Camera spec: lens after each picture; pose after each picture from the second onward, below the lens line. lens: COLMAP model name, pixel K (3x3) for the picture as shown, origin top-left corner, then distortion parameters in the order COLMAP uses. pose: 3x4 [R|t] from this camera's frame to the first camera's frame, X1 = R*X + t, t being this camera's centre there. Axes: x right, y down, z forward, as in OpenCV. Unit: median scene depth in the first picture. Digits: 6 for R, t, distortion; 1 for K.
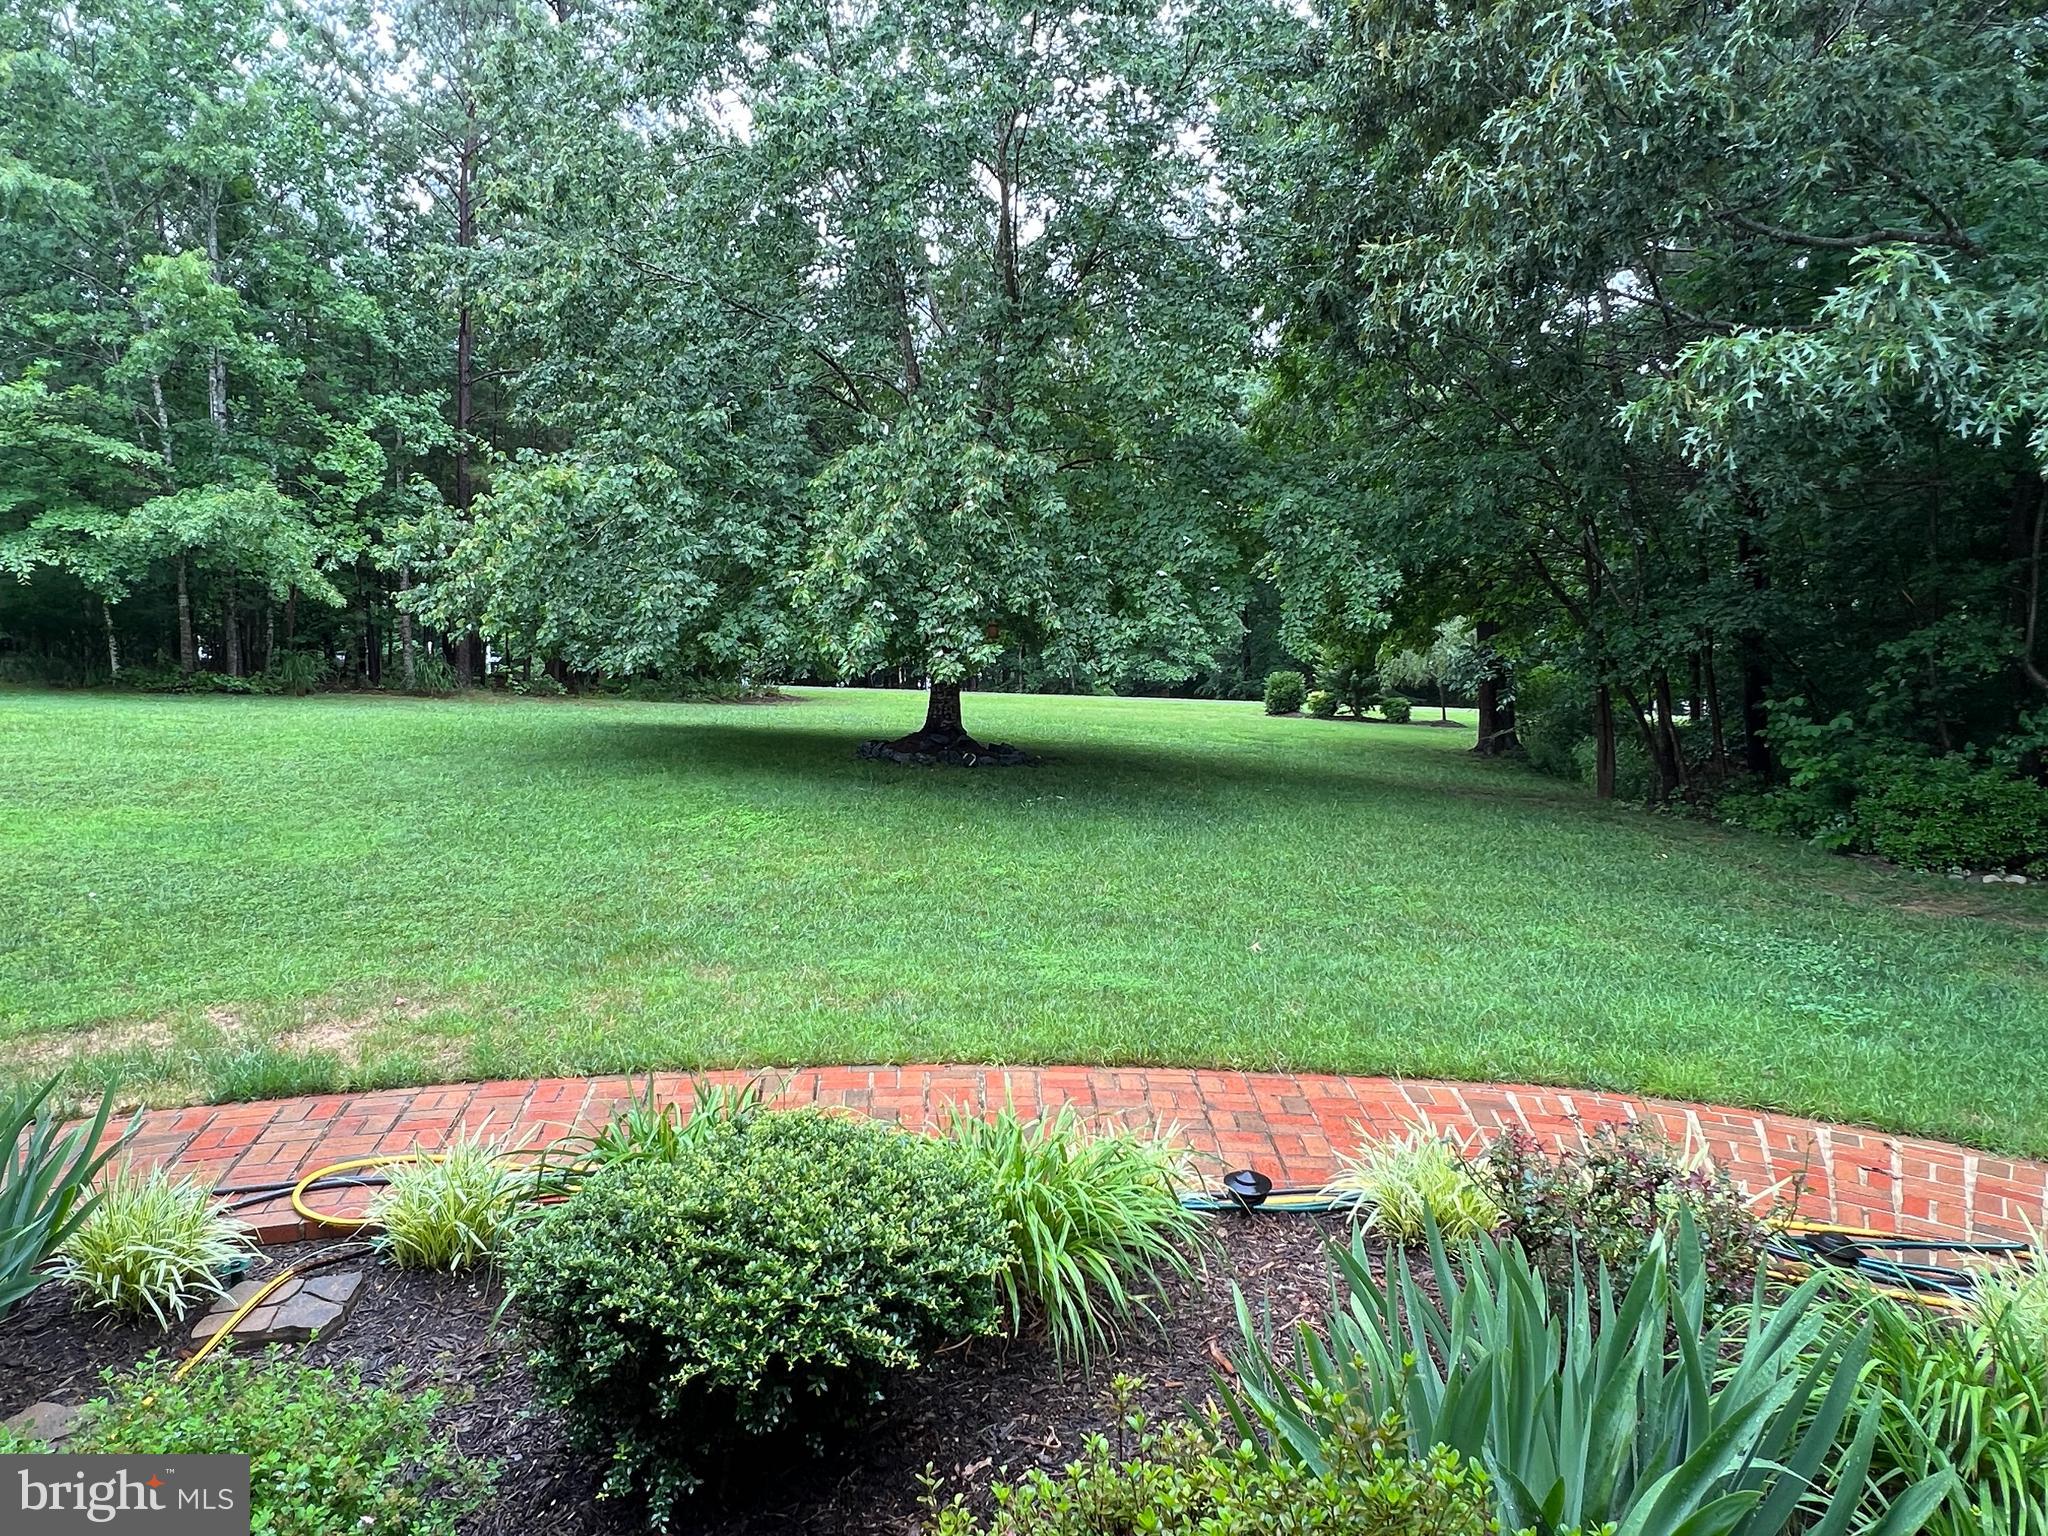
lens RADIAL K [[1215.0, 0, 1022.3], [0, 1215.0, 776.6], [0, 0, 1]] dist [-0.007525, 0.003107]
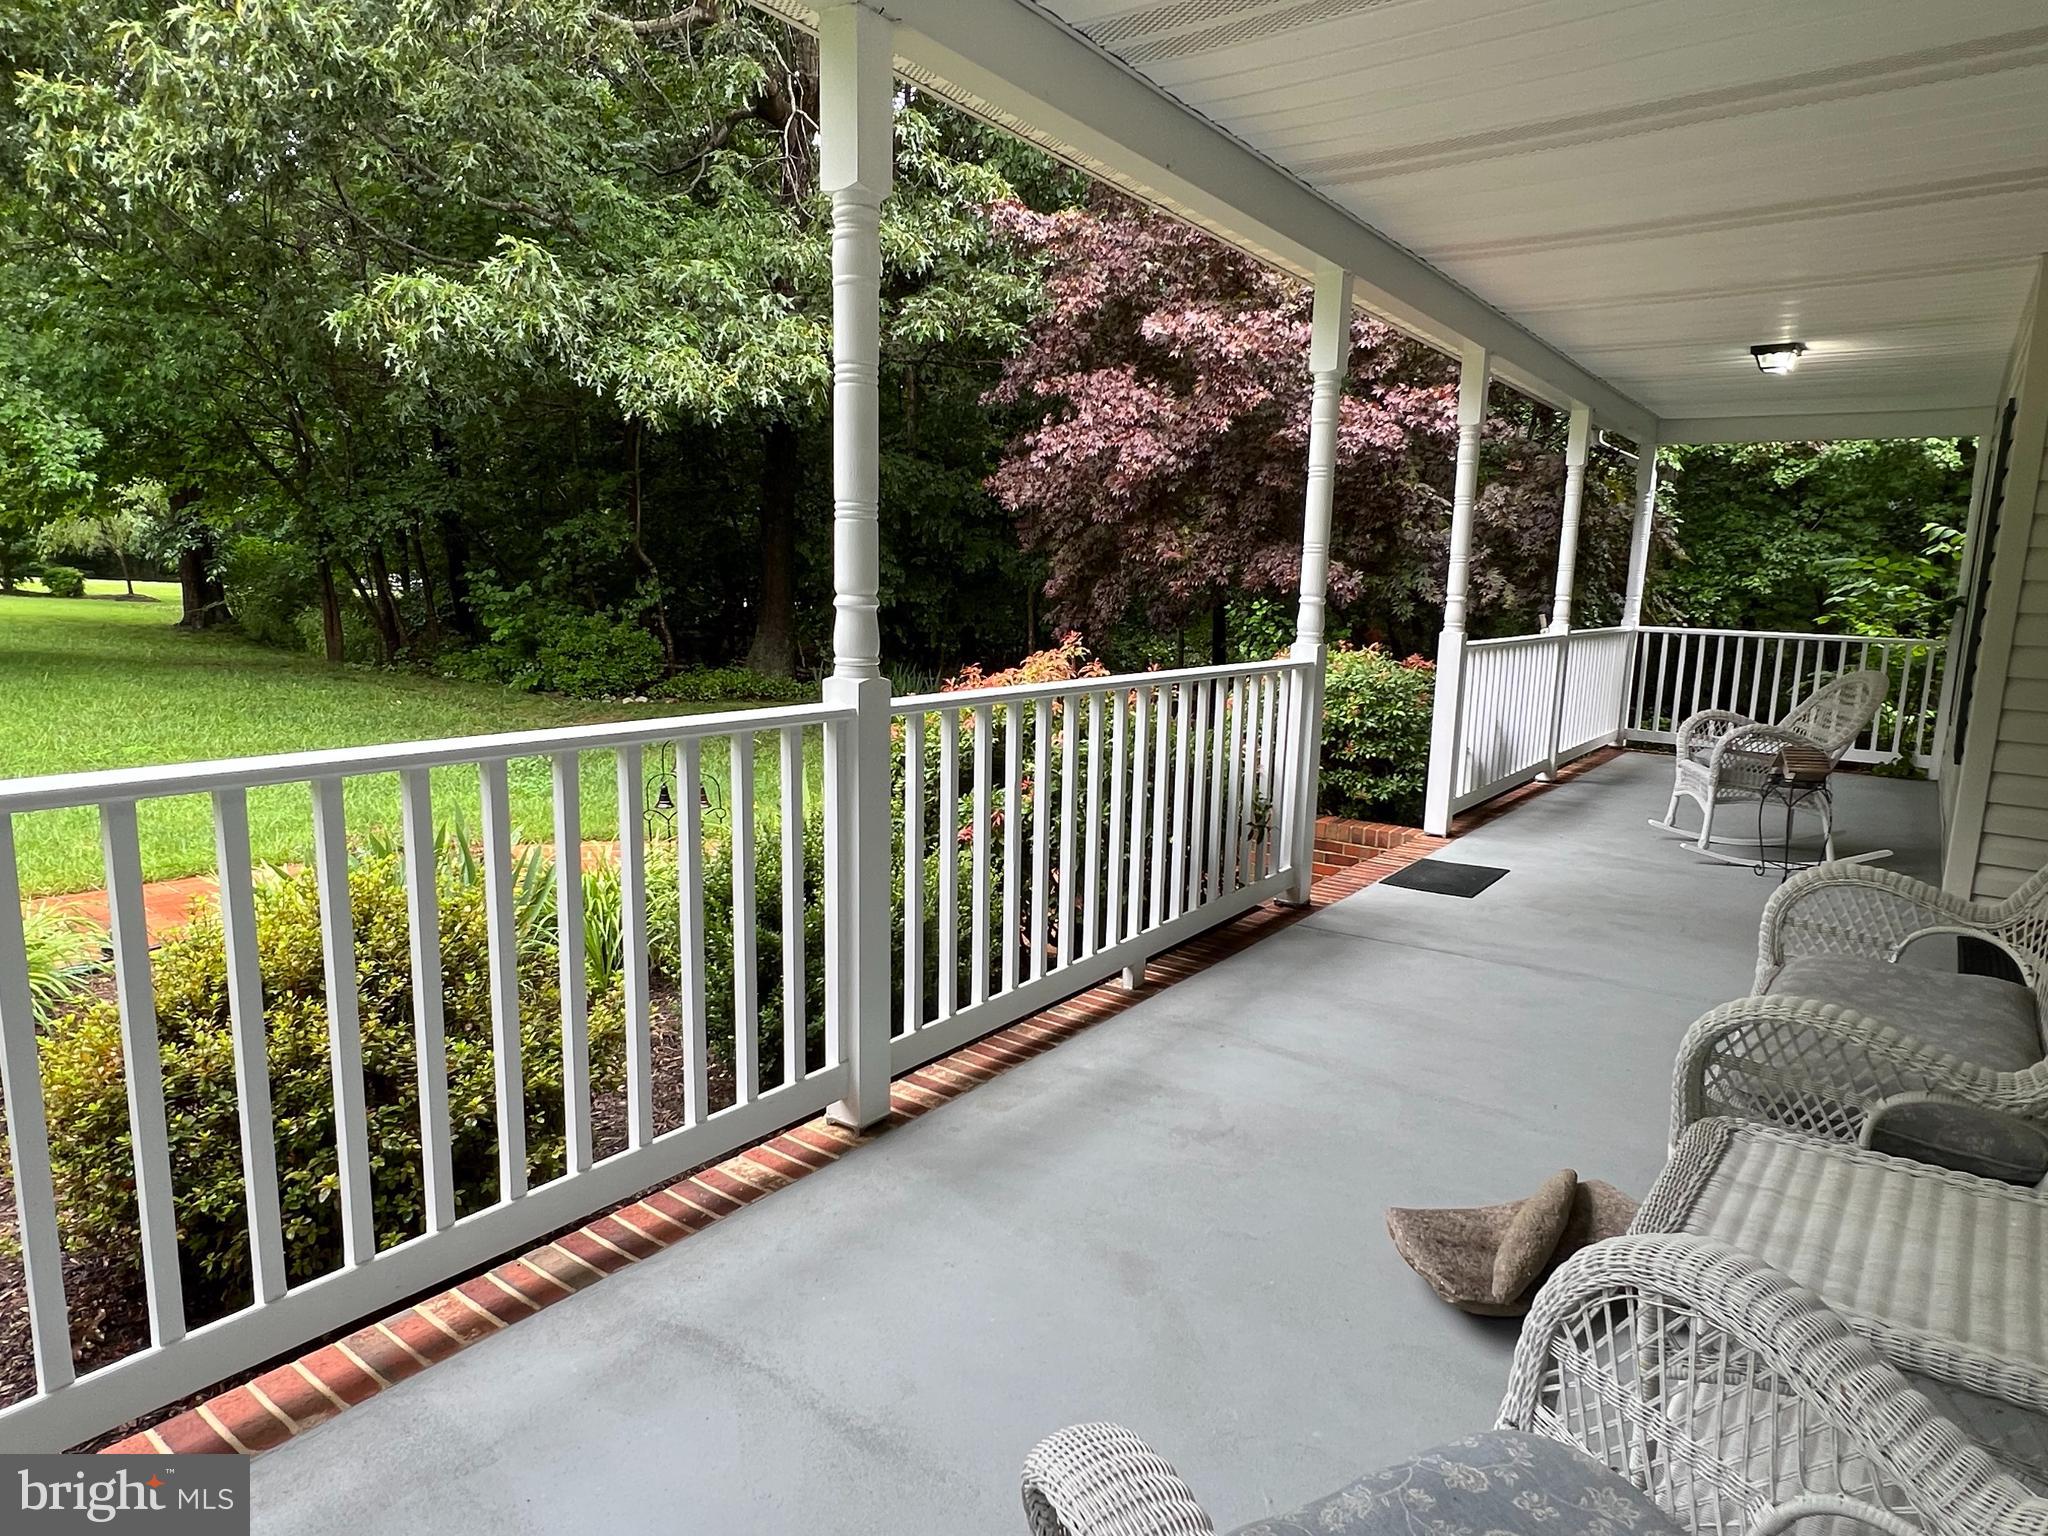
lens RADIAL K [[1215.0, 0, 1025.0], [0, 1215.0, 772.1], [0, 0, 1]] dist [-0.007525, 0.003107]
pose [[0.559596, -0.117739, 0.820360, -0.115507], [0.038789, 0.992493, 0.115984, 0.020677], [-0.827858, -0.033083, 0.559962, -0.184399]]
